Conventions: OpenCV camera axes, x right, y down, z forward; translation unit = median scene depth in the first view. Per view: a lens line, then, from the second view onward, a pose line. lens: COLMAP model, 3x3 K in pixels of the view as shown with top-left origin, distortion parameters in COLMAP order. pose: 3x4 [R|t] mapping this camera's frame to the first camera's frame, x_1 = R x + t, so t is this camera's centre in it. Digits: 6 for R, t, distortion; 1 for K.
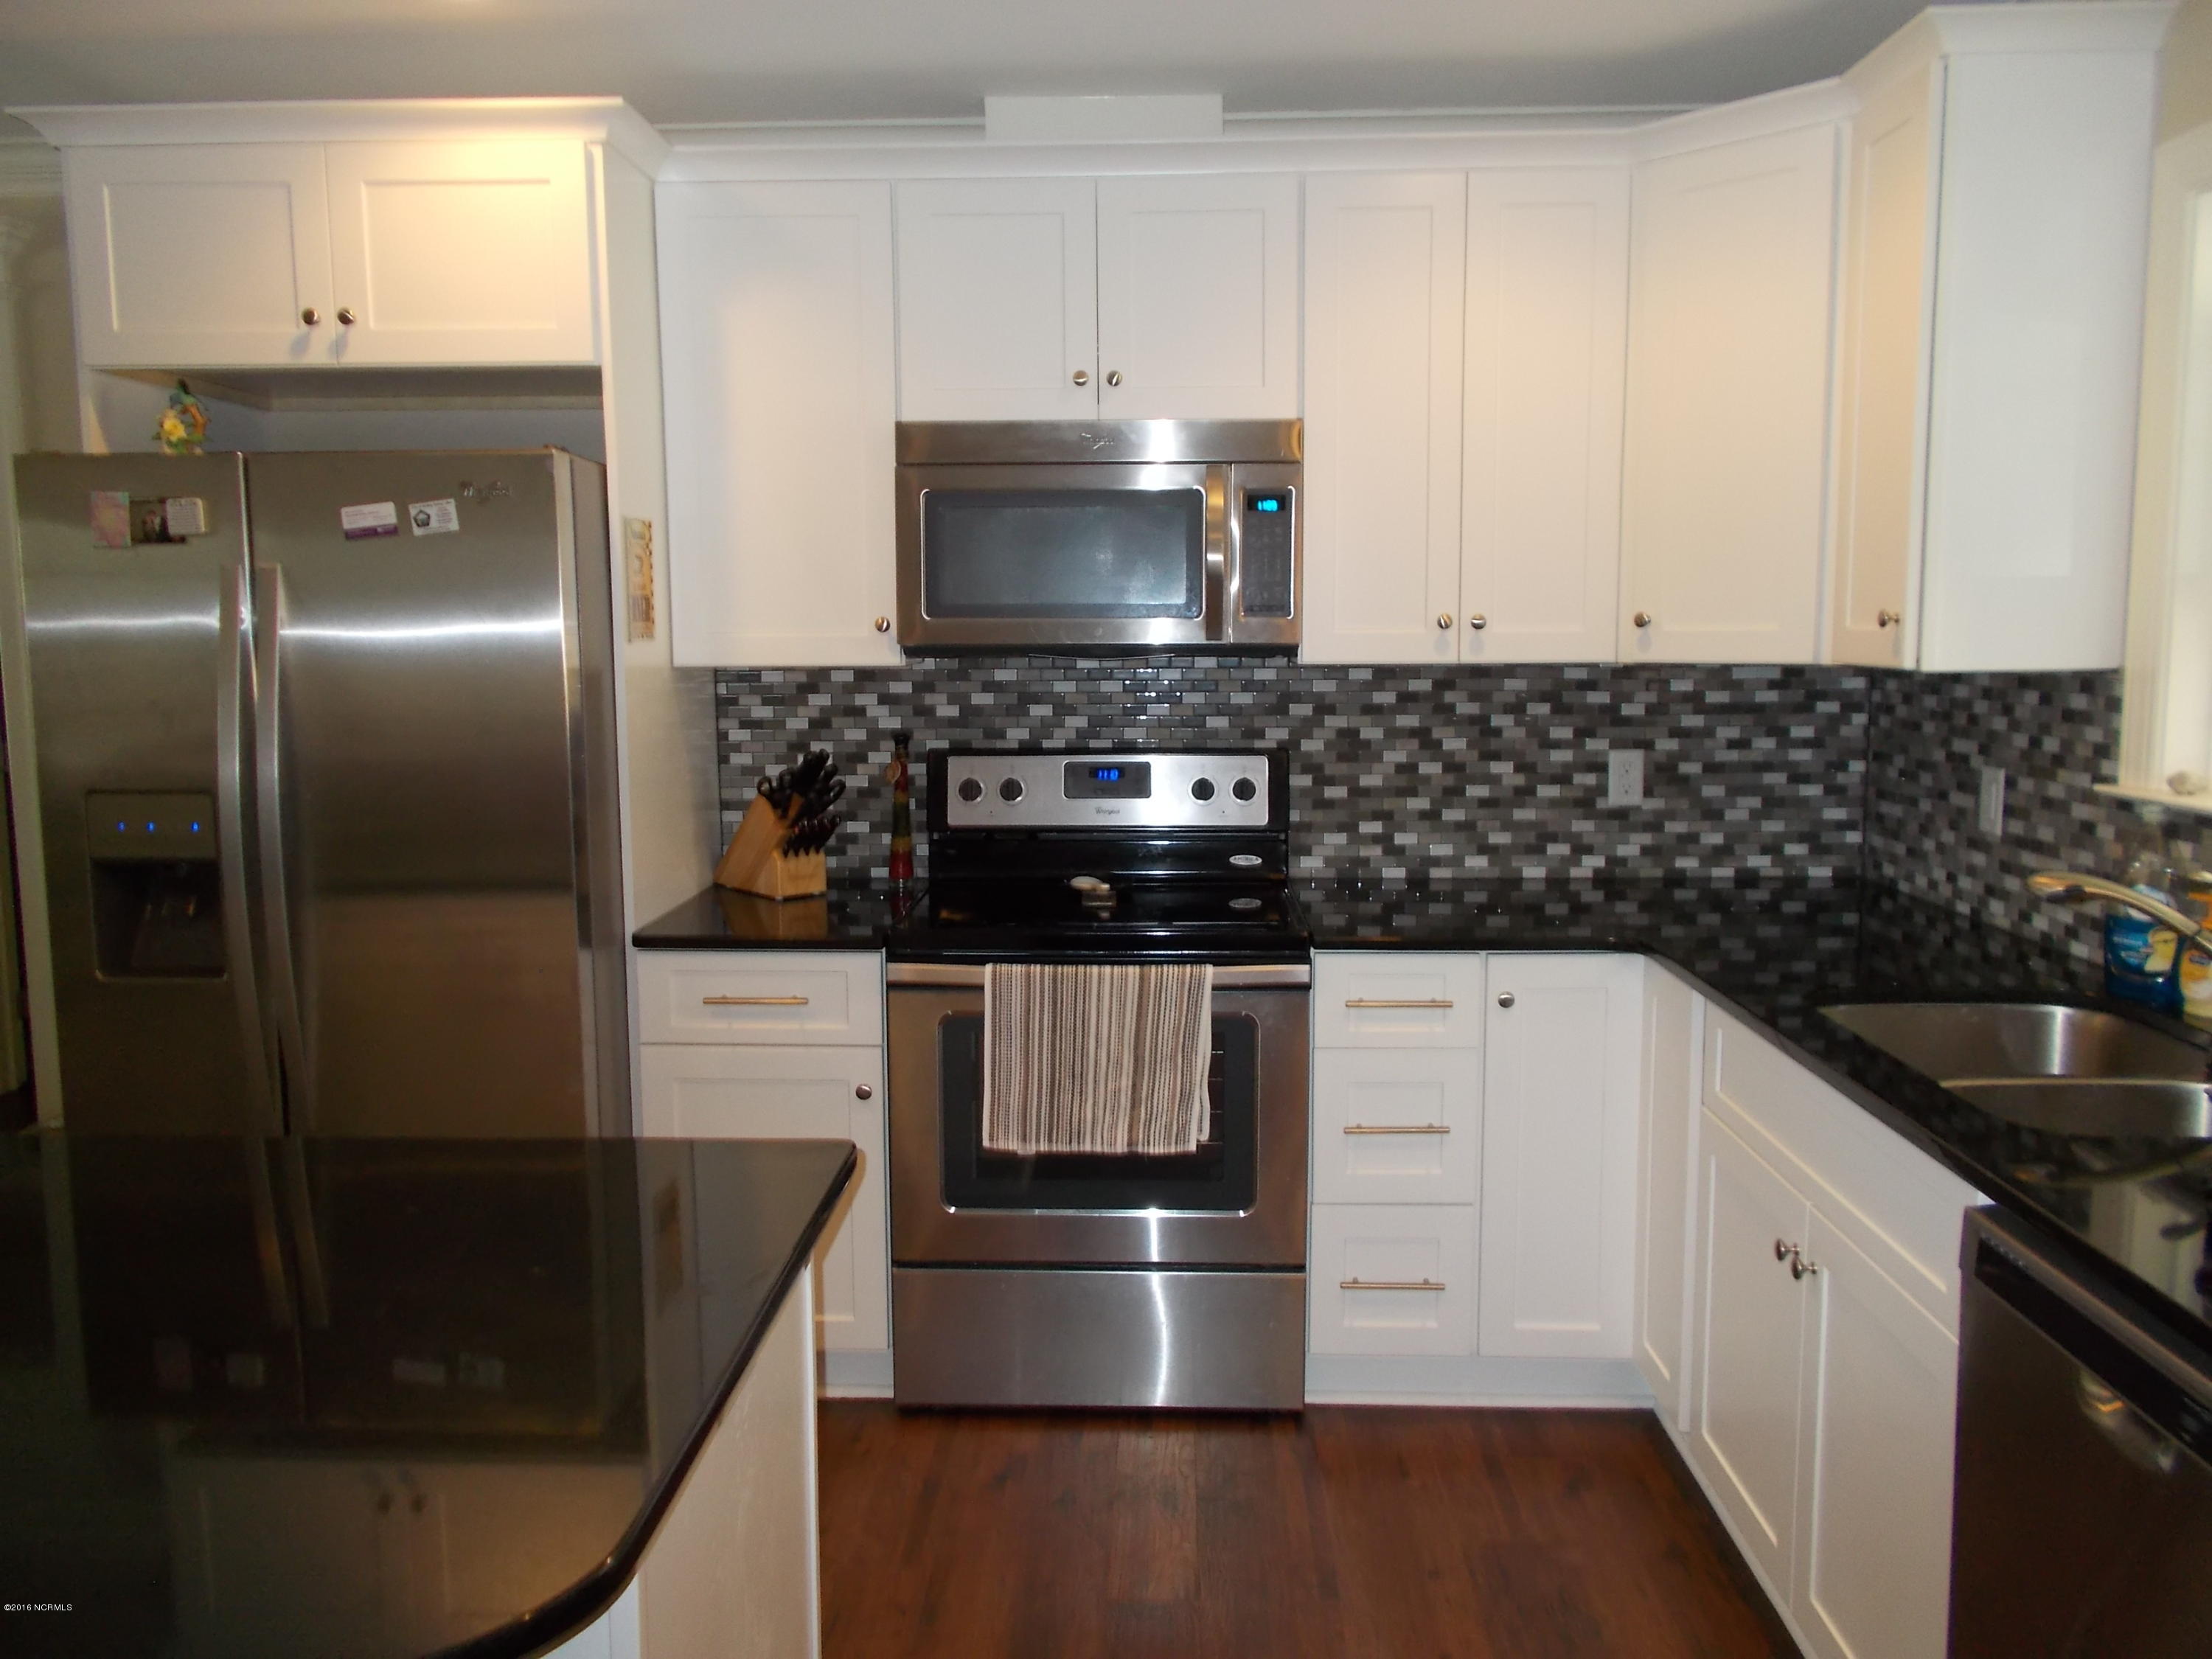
lens RADIAL K [[1645.2, 0, 1109.7], [0, 1645.2, 800.1], [0, 0, 1]] dist [-0.003277, -0.008449]
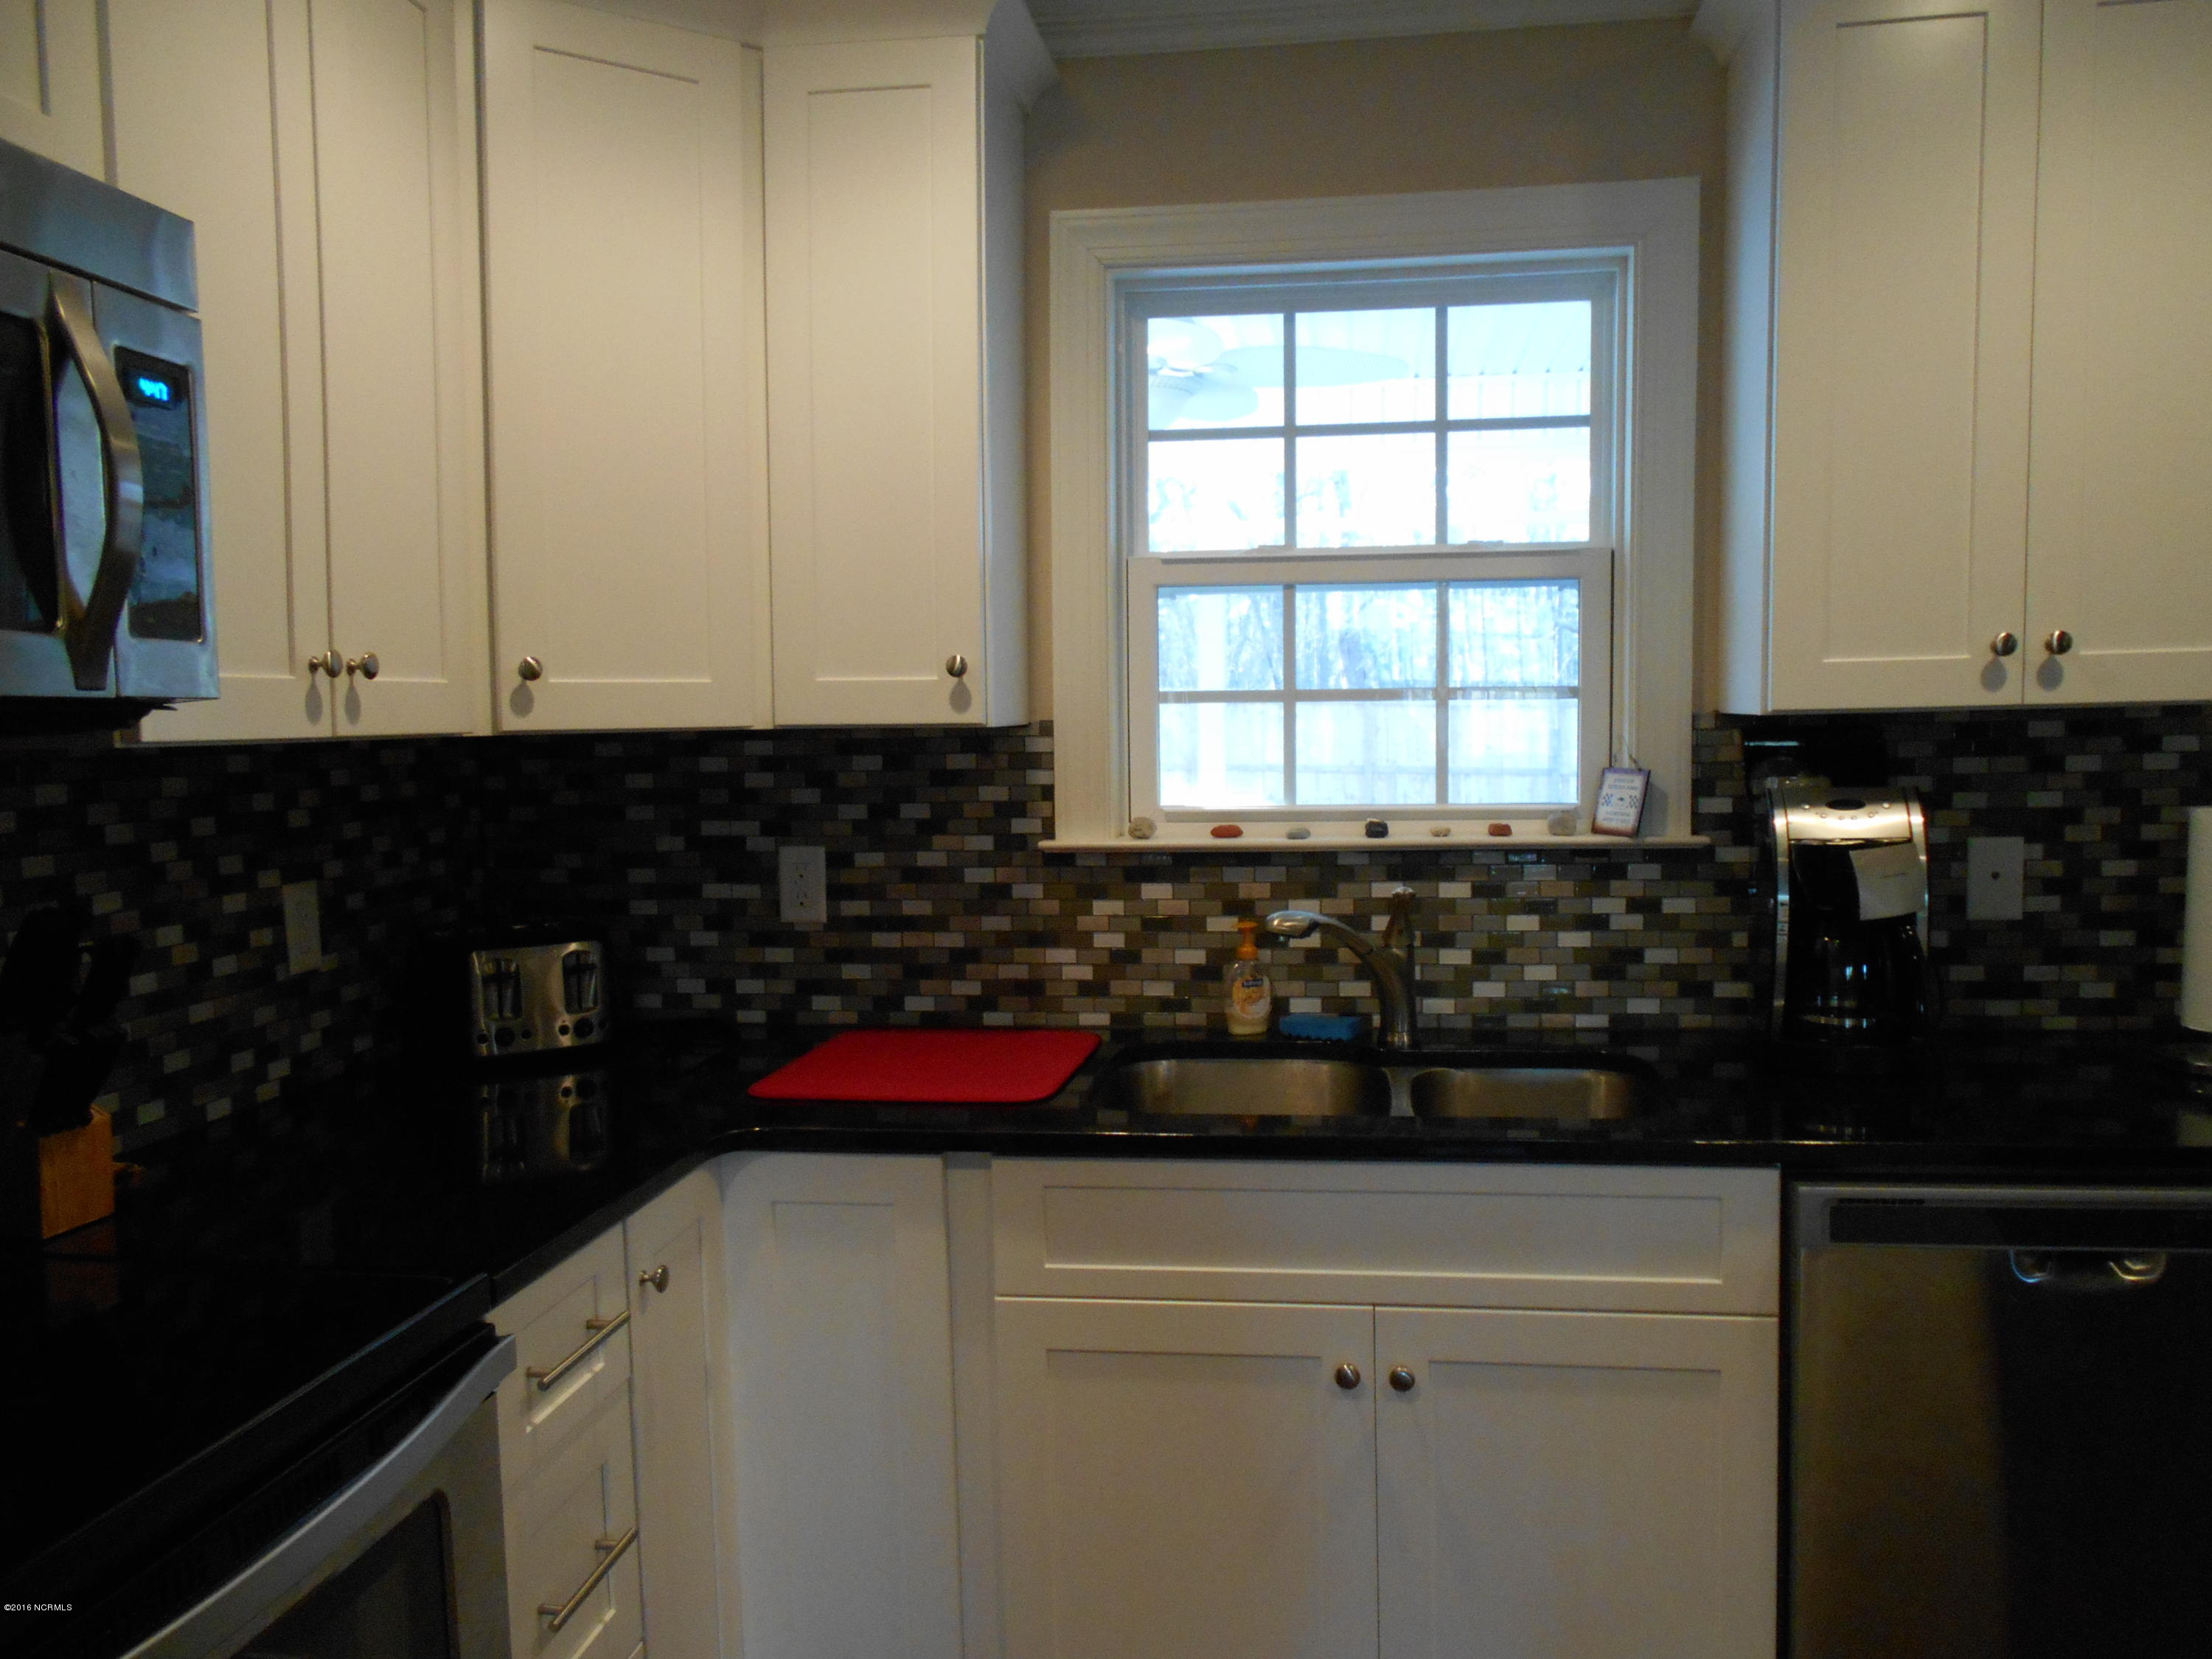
lens RADIAL K [[1710.5, 0, 1106.0], [0, 1710.5, 829.5], [0, 0, 1]] dist [-0.075417, 0.008768]
pose [[0.096605, -0.060801, 0.993464, -0.292625], [0.119323, 0.991641, 0.049087, -0.045347], [-0.988145, 0.113801, 0.103052, 0.625911]]
